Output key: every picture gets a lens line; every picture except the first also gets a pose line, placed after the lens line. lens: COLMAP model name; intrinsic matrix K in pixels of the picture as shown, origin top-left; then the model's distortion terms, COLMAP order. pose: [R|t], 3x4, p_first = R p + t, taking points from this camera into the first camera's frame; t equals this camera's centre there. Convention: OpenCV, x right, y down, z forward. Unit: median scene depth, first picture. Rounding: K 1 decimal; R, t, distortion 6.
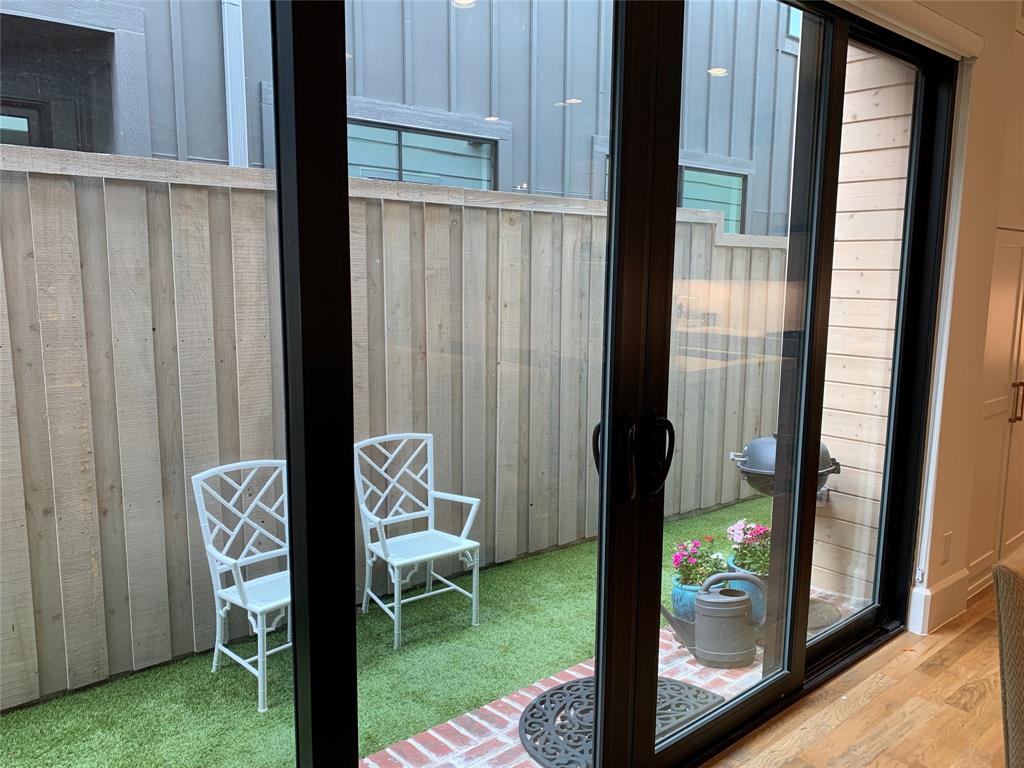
lens RADIAL K [[786.1, 0, 518.3], [0, 786.1, 382.4], [0, 0, 1]] dist [0.055644, -0.053578]
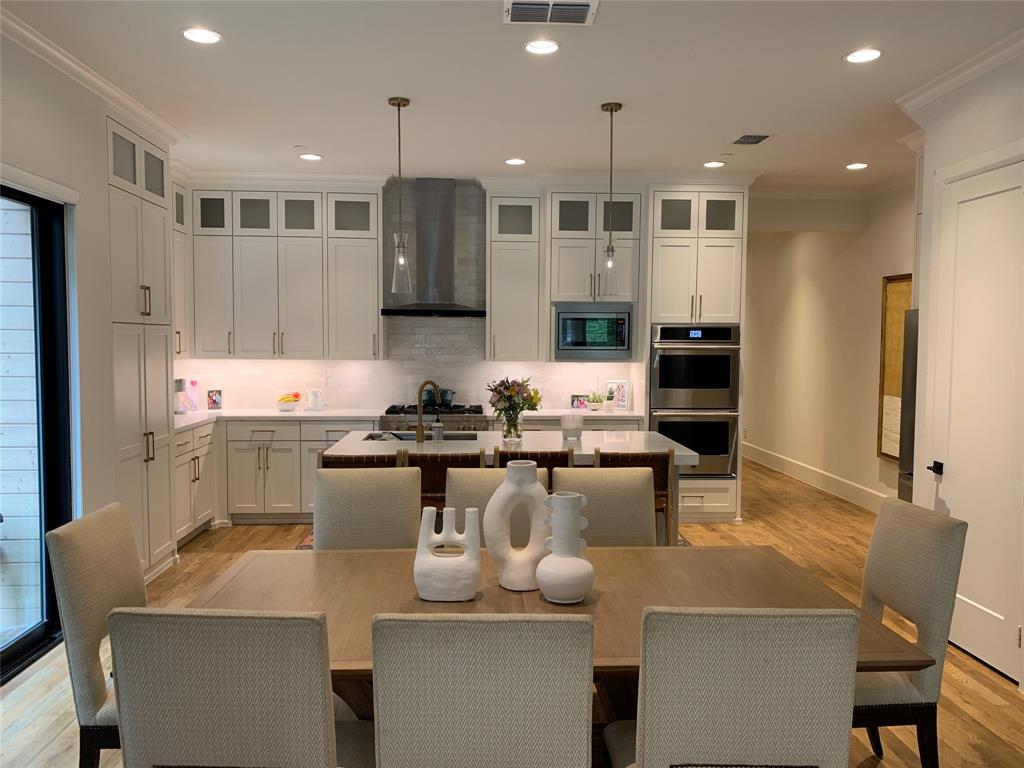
lens RADIAL K [[786.1, 0, 518.3], [0, 786.1, 382.4], [0, 0, 1]] dist [0.055644, -0.053578]
pose [[0.610579, -0.048405, 0.790475, -0.061062], [0.109693, 0.993679, -0.023880, 0.017663], [-0.784322, 0.101291, 0.612029, -0.354820]]
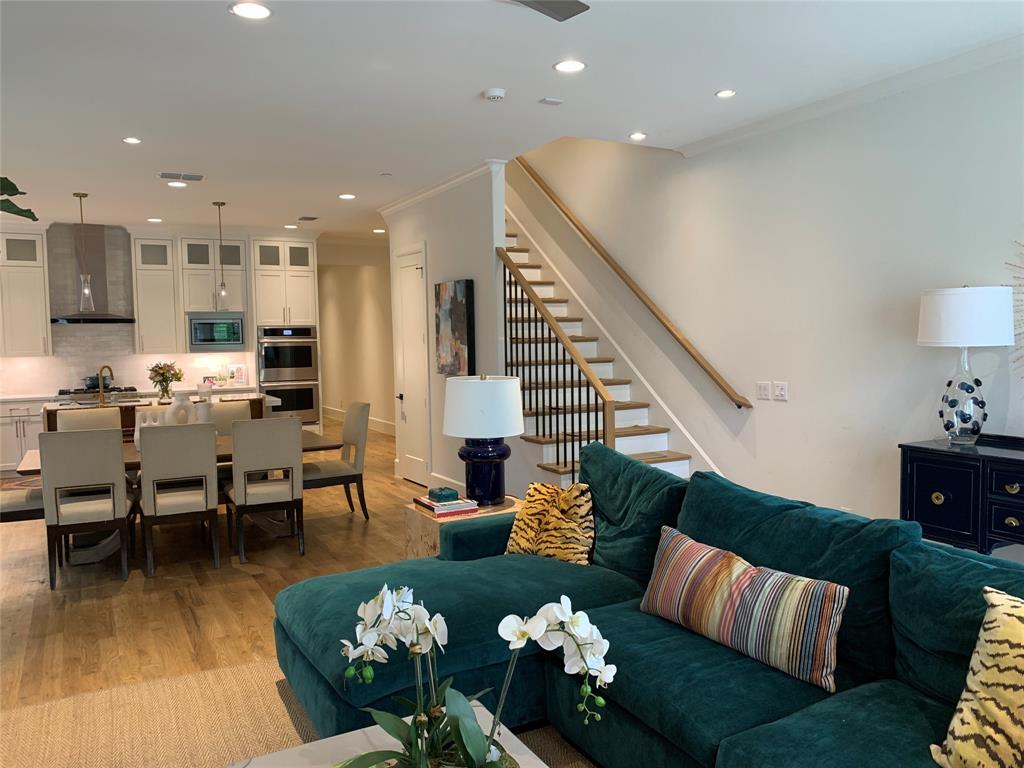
lens RADIAL K [[794.2, 0, 521.7], [0, 794.2, 387.5], [0, 0, 1]] dist [0.003787, -0.006554]
pose [[0.204071, -0.078843, 0.975776, -1.004808], [0.153419, 0.987011, 0.047665, 0.097266], [-0.966860, 0.139976, 0.213516, -0.977484]]
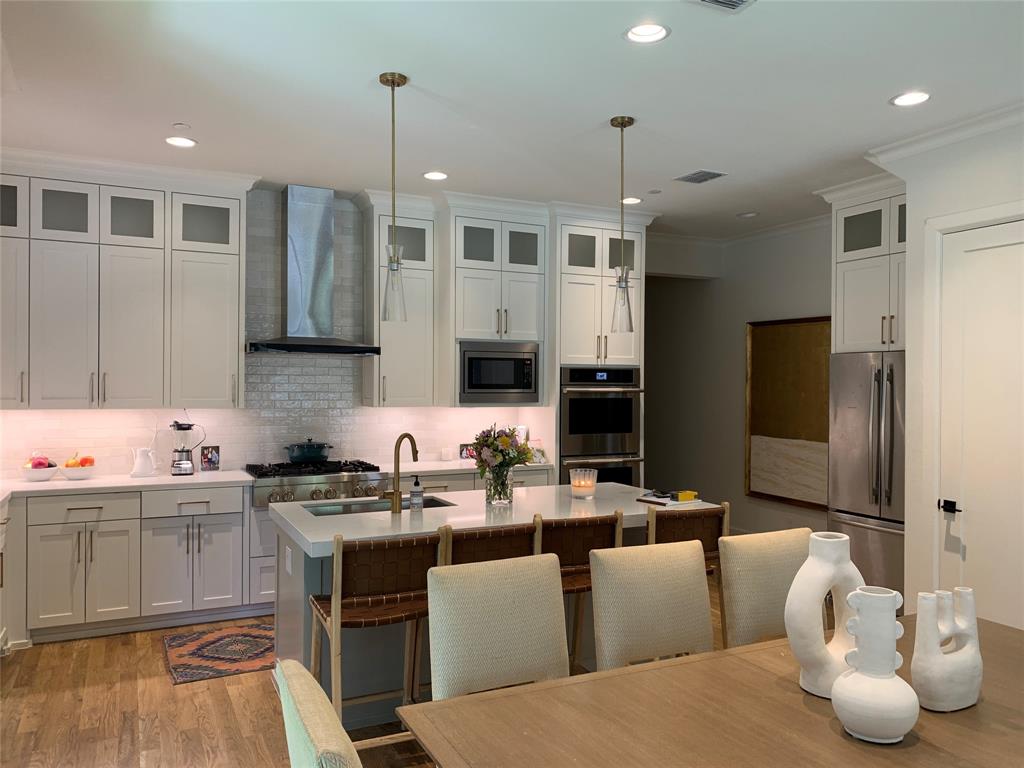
lens RADIAL K [[780.7, 0, 520.5], [0, 780.7, 388.6], [0, 0, 1]] dist [0.054933, -0.061730]
pose [[0.247099, -0.012685, 0.968907, -0.077432], [0.132205, 0.991005, -0.020741, -0.054315], [-0.959929, 0.133219, 0.246553, 0.189173]]
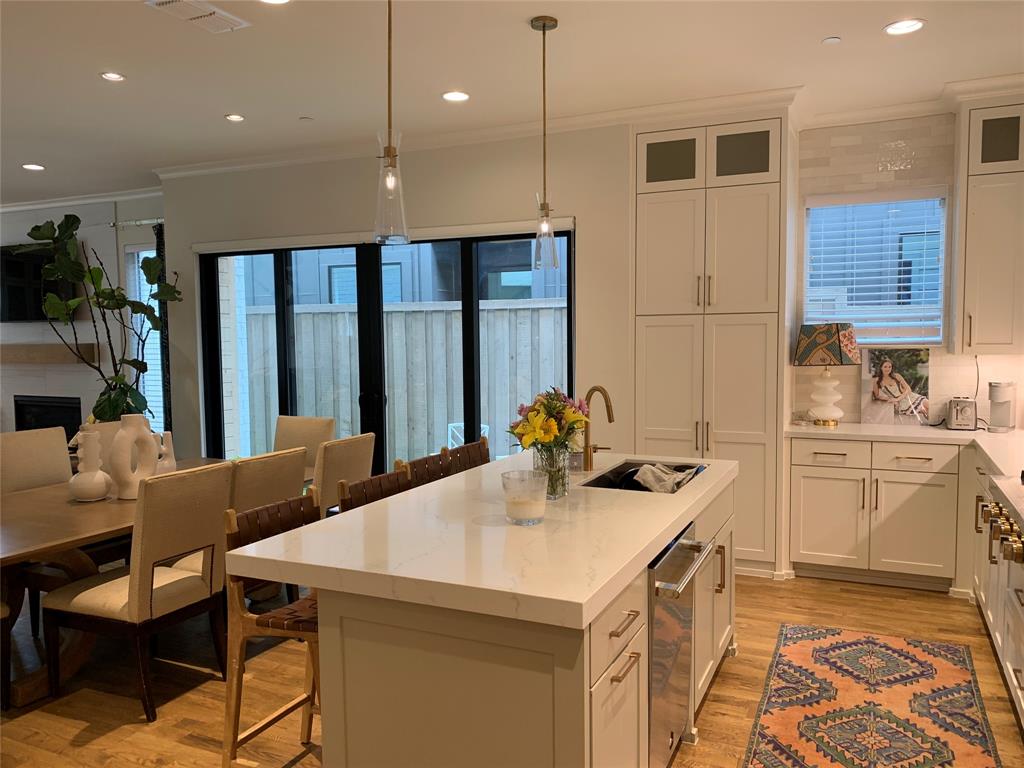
lens RADIAL K [[794.2, 0, 521.7], [0, 794.2, 387.5], [0, 0, 1]] dist [0.003787, -0.006554]
pose [[0.410507, 0.048261, -0.910579, 1.793463], [-0.113395, 0.993549, 0.001538, -0.025872], [0.904779, 0.102624, 0.413332, 0.145413]]
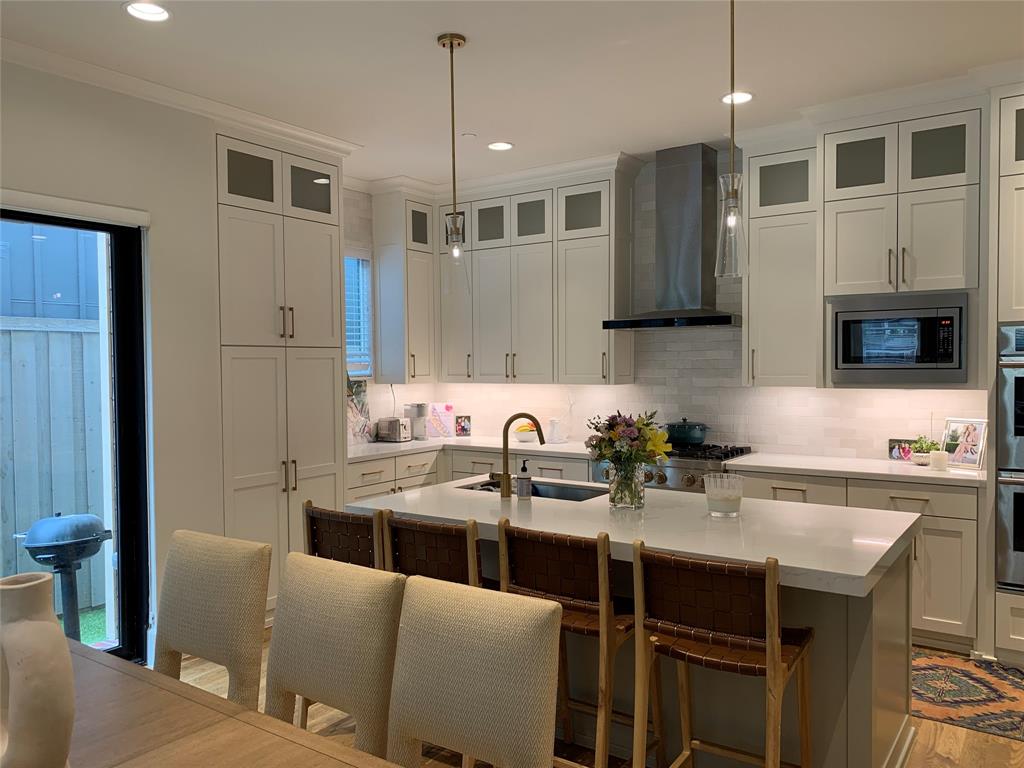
lens RADIAL K [[786.1, 0, 518.3], [0, 786.1, 382.4], [0, 0, 1]] dist [0.055644, -0.053578]
pose [[0.967942, -0.023829, 0.250039, 0.688872], [0.052568, 0.992662, -0.108896, 0.035215], [-0.245610, 0.118549, 0.962093, -0.361977]]
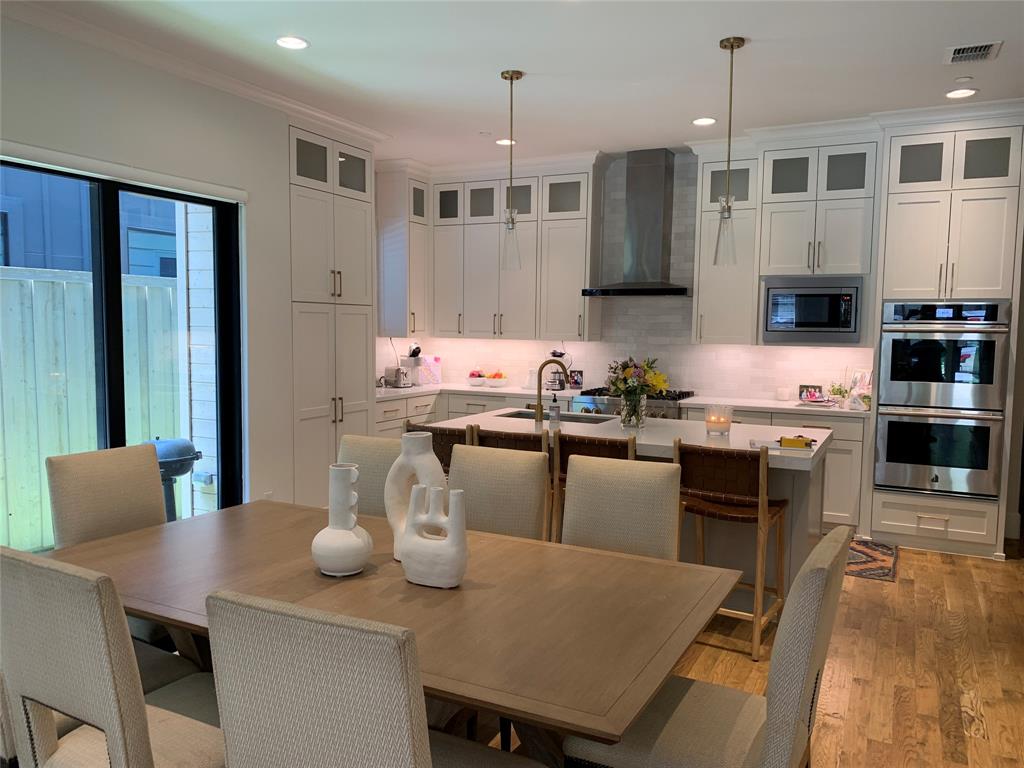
lens RADIAL K [[787.5, 0, 520.7], [0, 787.5, 384.7], [0, 0, 1]] dist [0.087351, -0.130607]
pose [[0.922454, -0.026974, 0.385164, 0.368127], [0.049943, 0.997512, -0.049753, 0.073629], [-0.382864, 0.065131, 0.921506, -0.613772]]
